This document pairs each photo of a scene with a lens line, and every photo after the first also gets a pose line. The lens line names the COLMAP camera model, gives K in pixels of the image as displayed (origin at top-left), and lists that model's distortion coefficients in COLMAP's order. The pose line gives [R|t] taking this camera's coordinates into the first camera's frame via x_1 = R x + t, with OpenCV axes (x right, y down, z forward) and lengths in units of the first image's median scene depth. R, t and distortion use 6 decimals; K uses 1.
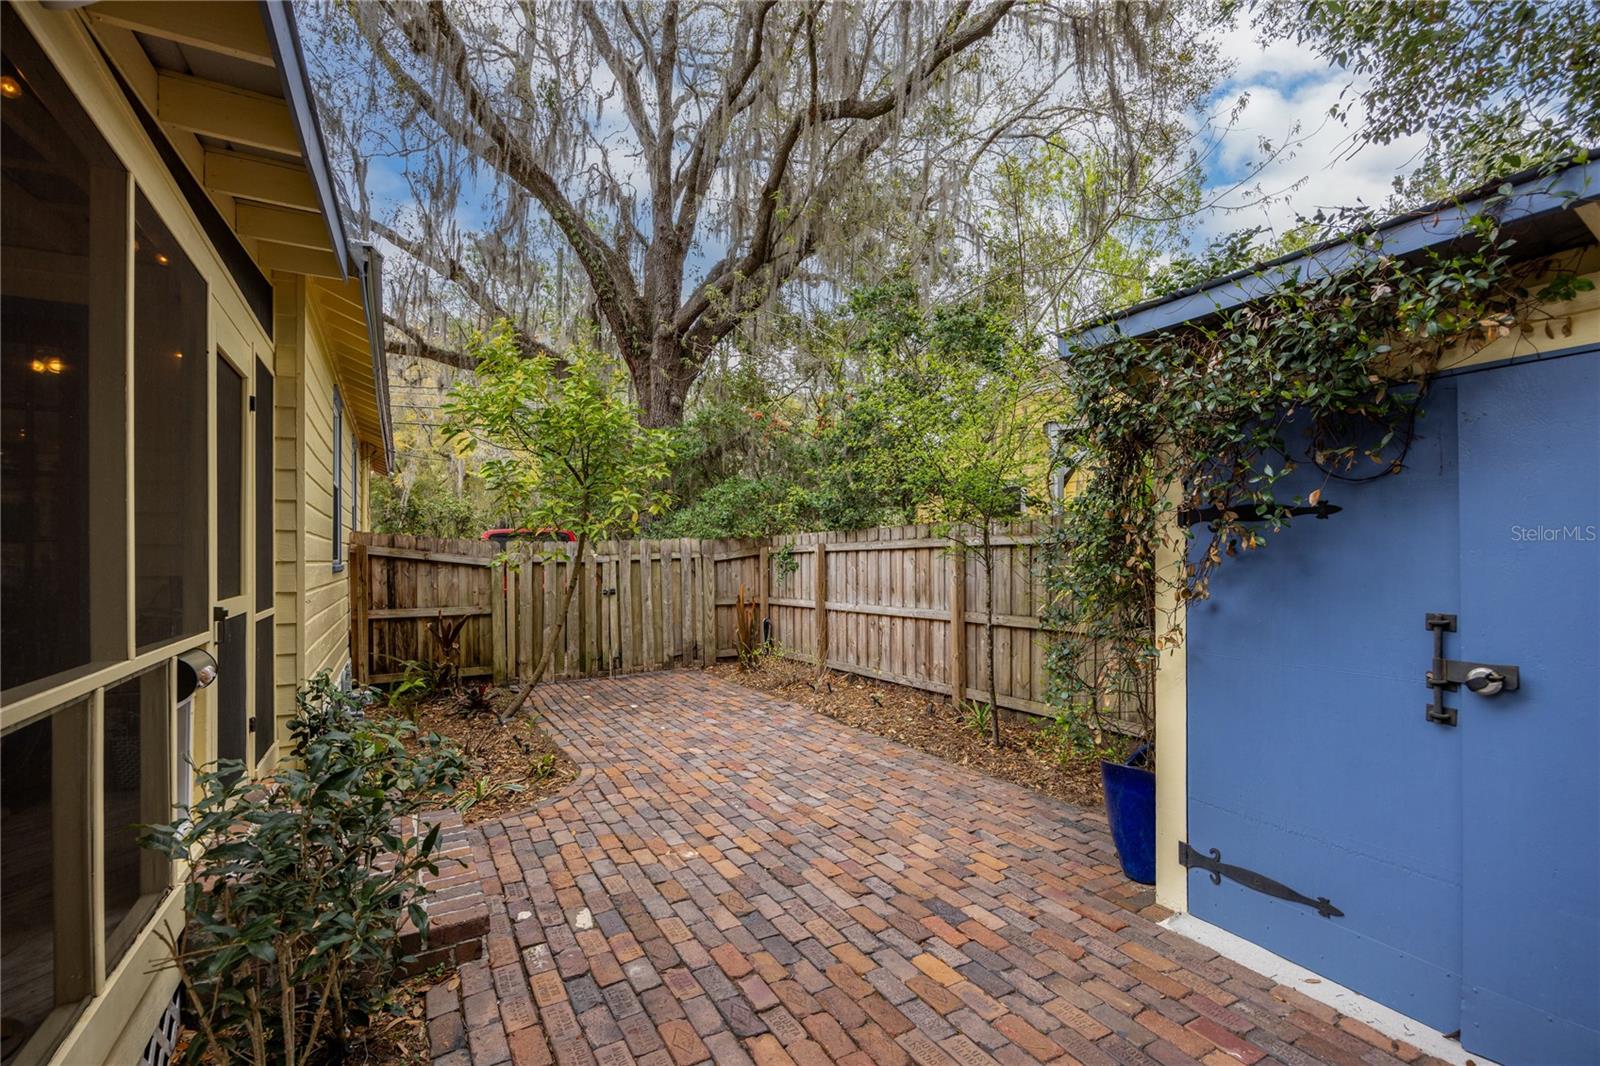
lens RADIAL K [[717.4, 0, 805.1], [0, 717.4, 559.4], [0, 0, 1]] dist [-0.014305, 0.000273]
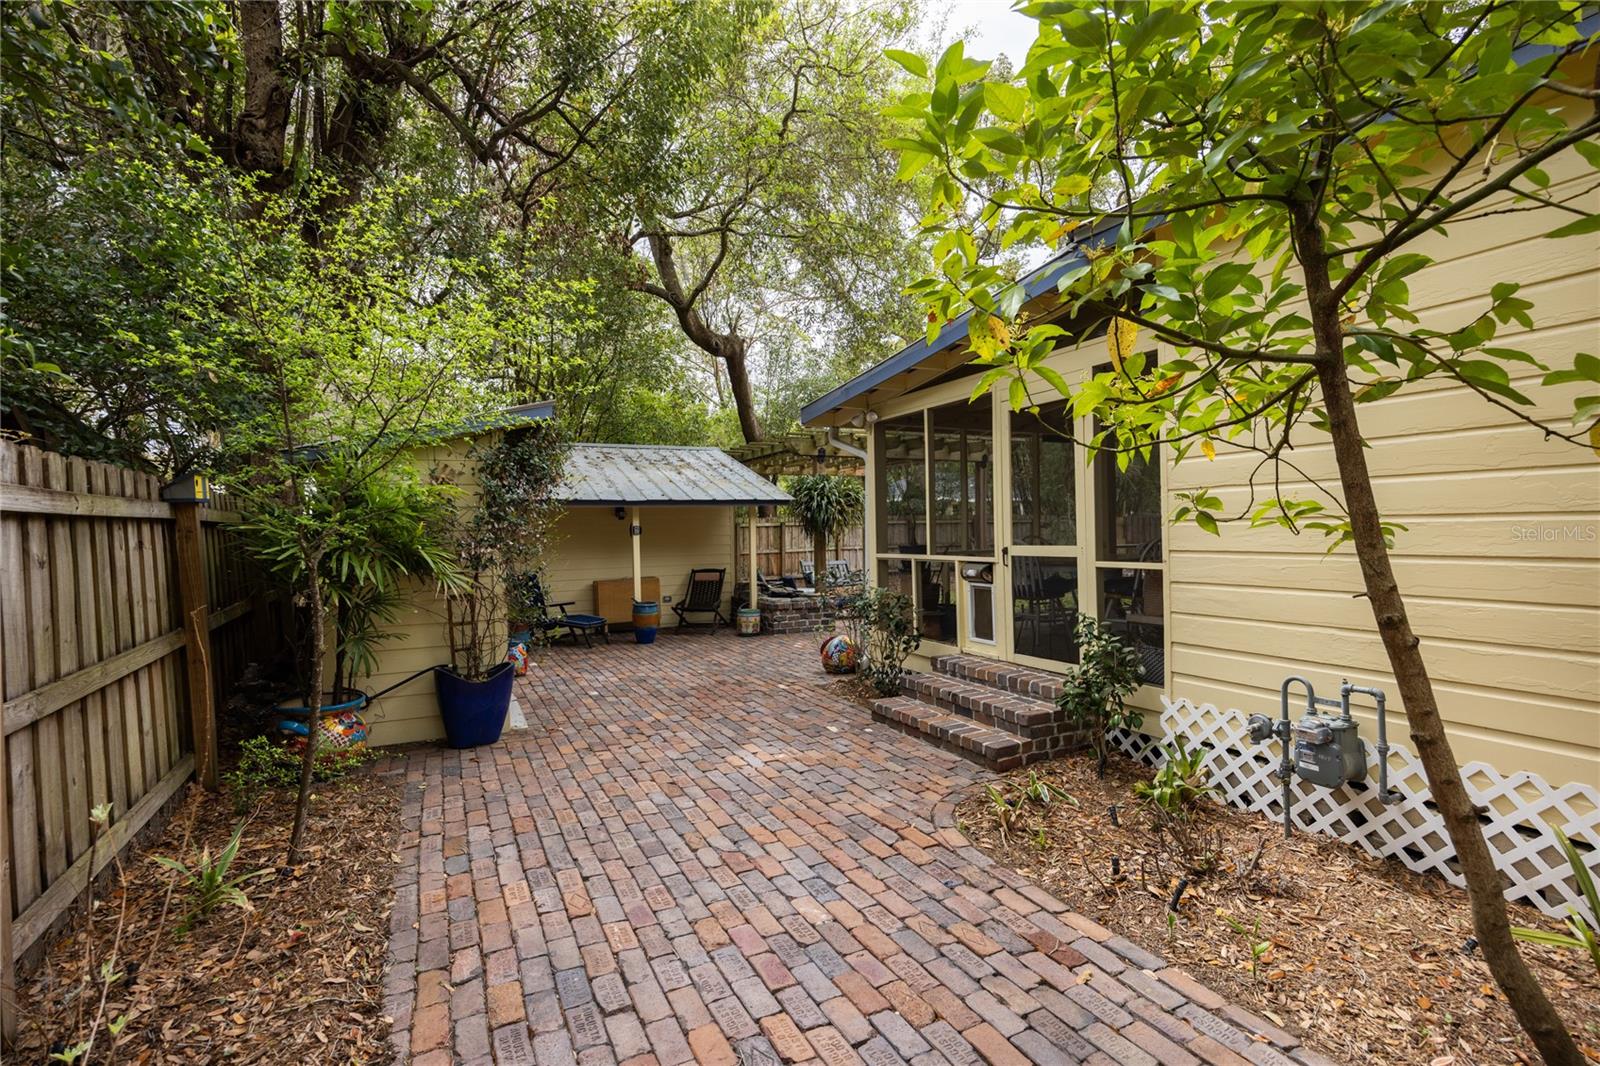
lens RADIAL K [[750.4, 0, 805.8], [0, 750.4, 533.4], [0, 0, 1]] dist [-0.010071, -0.000088]
pose [[-0.998647, 0.027879, 0.043897, -0.126933], [0.028229, 0.999574, 0.007361, -0.000353], [-0.043673, 0.008590, -0.999009, 1.077561]]
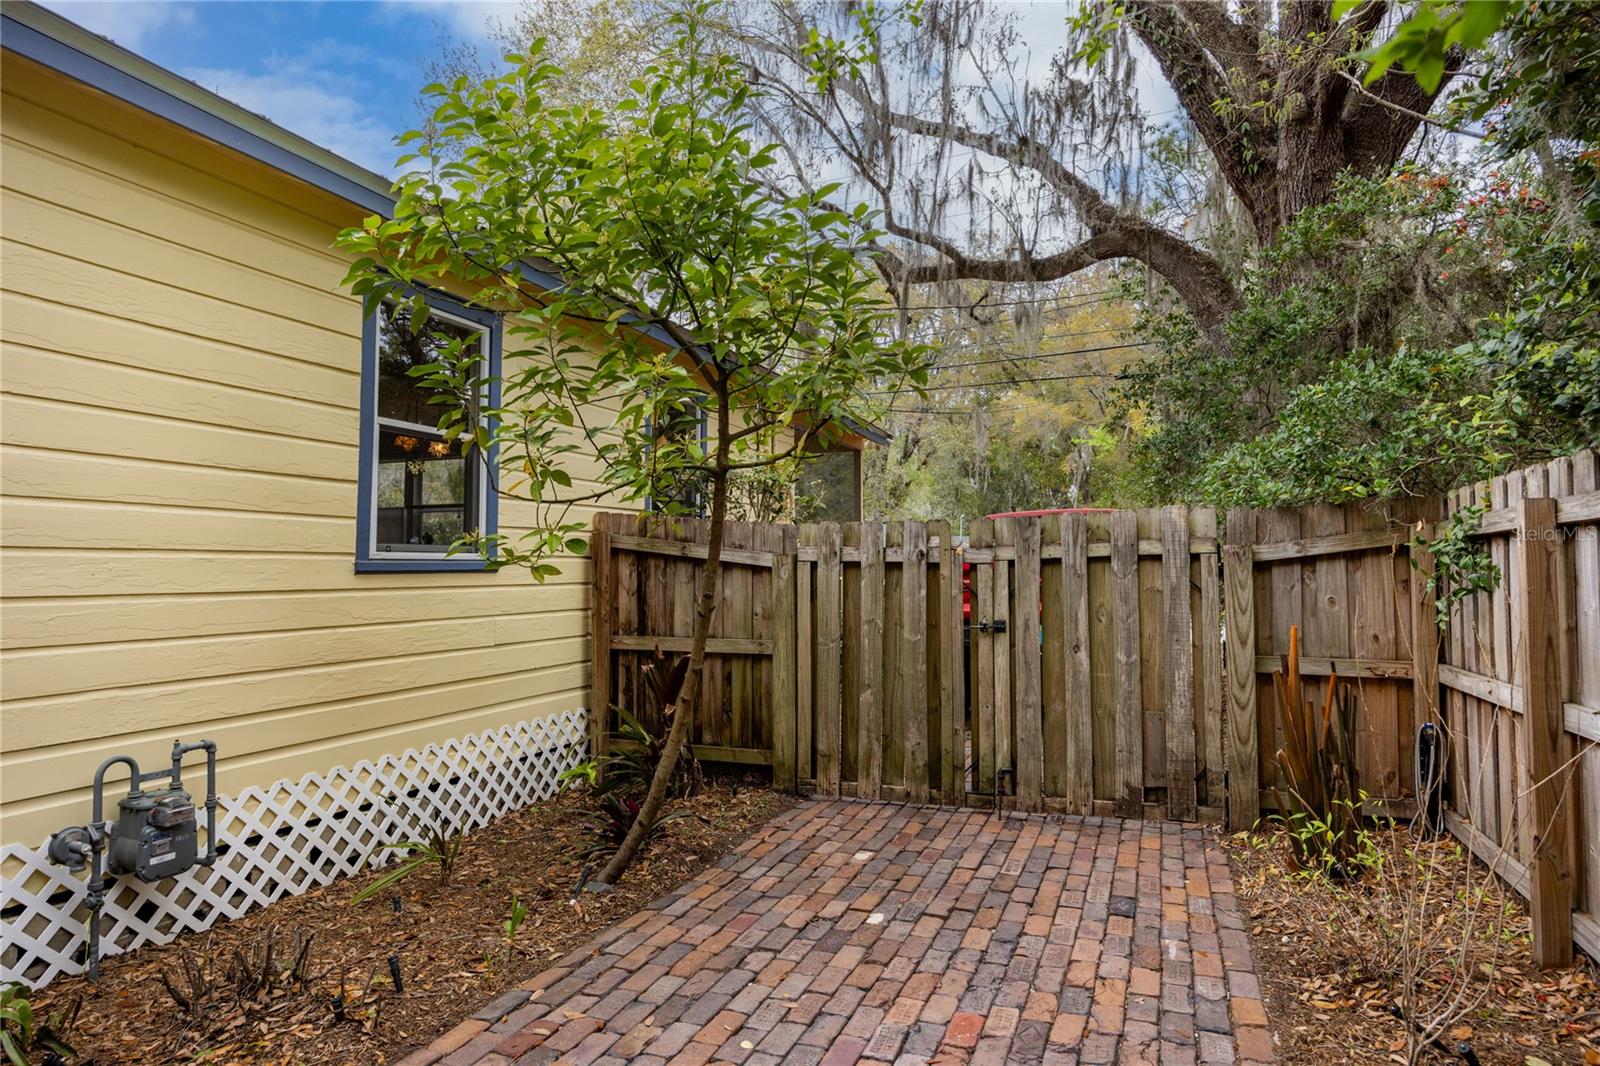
lens RADIAL K [[913.6, 0, 823.4], [0, 913.6, 535.5], [0, 0, 1]] dist [0.003519, 0.002557]
pose [[0.643048, -0.020141, -0.765561, 0.128456], [-0.007446, 0.999442, -0.032548, 0.007067], [0.765790, 0.026630, 0.642539, 0.598480]]
